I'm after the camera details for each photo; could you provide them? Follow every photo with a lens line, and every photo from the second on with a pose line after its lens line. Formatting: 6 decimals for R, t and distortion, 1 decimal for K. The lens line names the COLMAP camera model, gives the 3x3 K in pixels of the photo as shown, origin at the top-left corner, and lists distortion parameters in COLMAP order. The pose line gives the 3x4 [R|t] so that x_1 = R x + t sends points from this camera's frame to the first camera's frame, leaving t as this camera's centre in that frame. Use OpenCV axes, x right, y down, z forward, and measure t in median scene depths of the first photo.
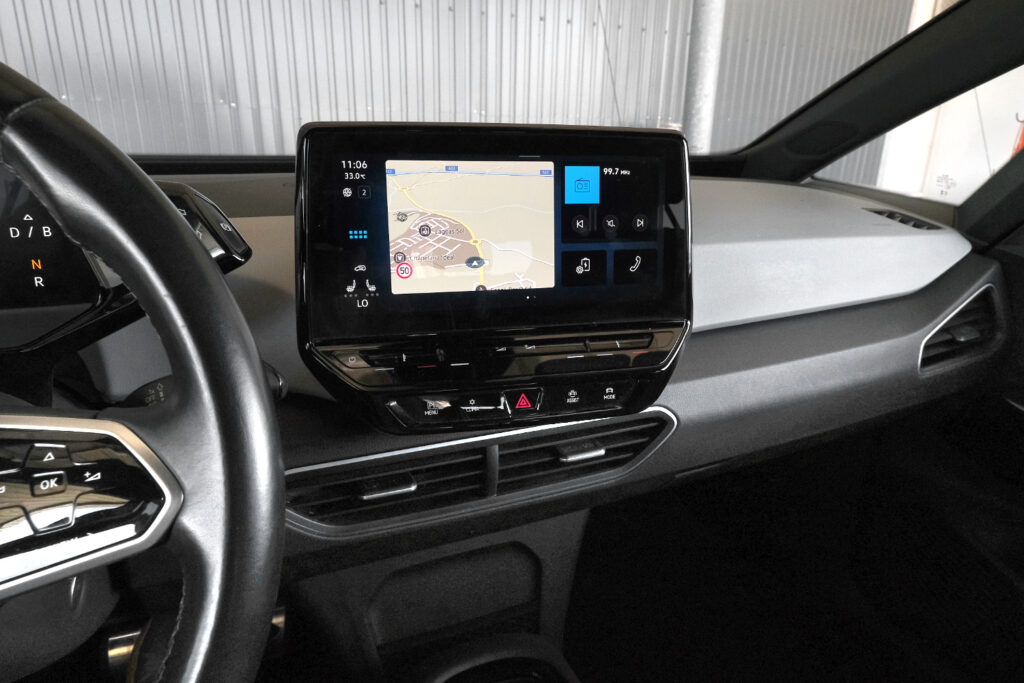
lens RADIAL K [[664.5, 0, 520.7], [0, 664.5, 335.4], [0, 0, 1]] dist [0.021595, -0.003153]
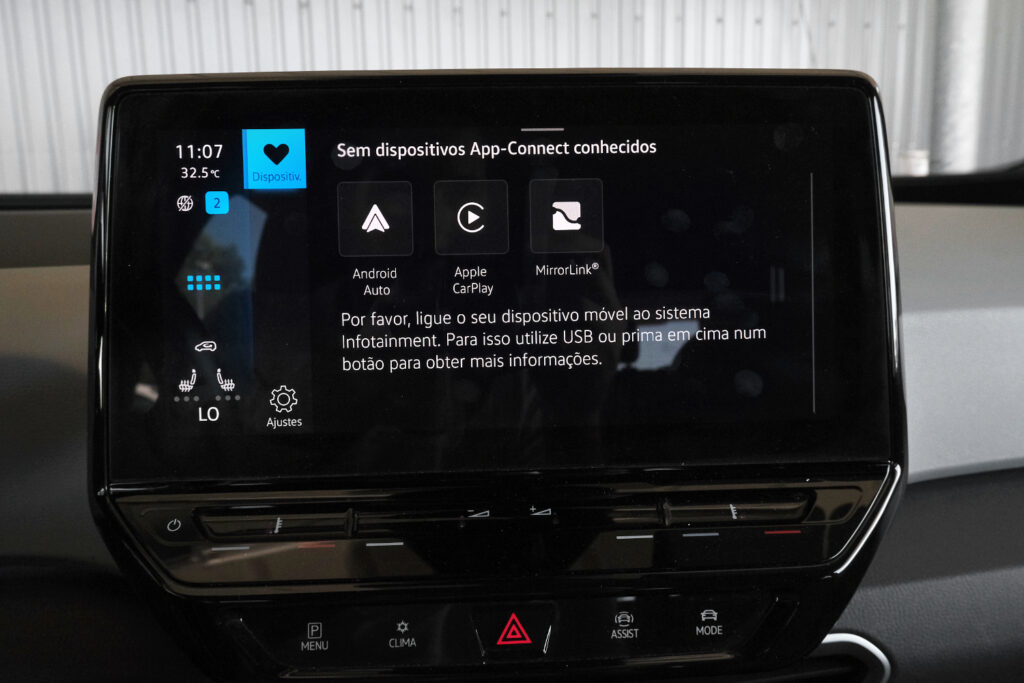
lens RADIAL K [[880.4, 0, 511.7], [0, 880.4, 337.9], [0, 0, 1]] dist [-0.010820, 0.016677]
pose [[0.975924, 0.002674, -0.218096, 0.124667], [-0.029581, 0.992308, -0.120203, -0.028388], [0.216097, 0.123761, 0.968496, 0.340207]]
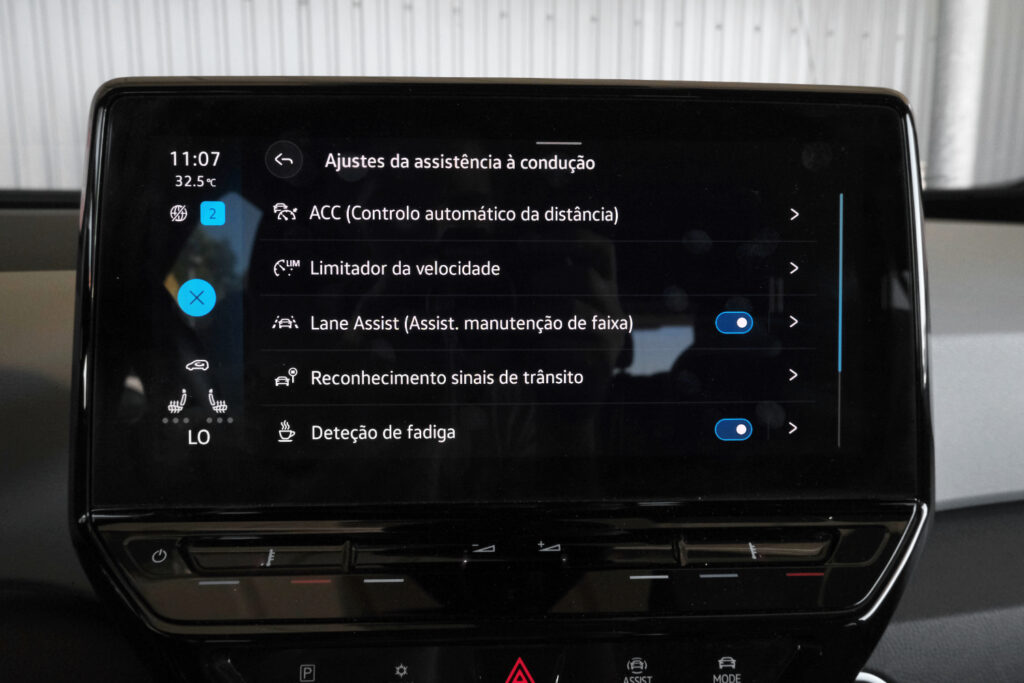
lens RADIAL K [[880.4, 0, 512.1], [0, 880.4, 332.2], [0, 0, 1]] dist [-0.010820, 0.016677]
pose [[0.978000, 0.020862, -0.207561, 0.104636], [-0.048144, 0.990699, -0.127274, -0.047602], [0.202975, 0.134467, 0.969907, 0.367277]]
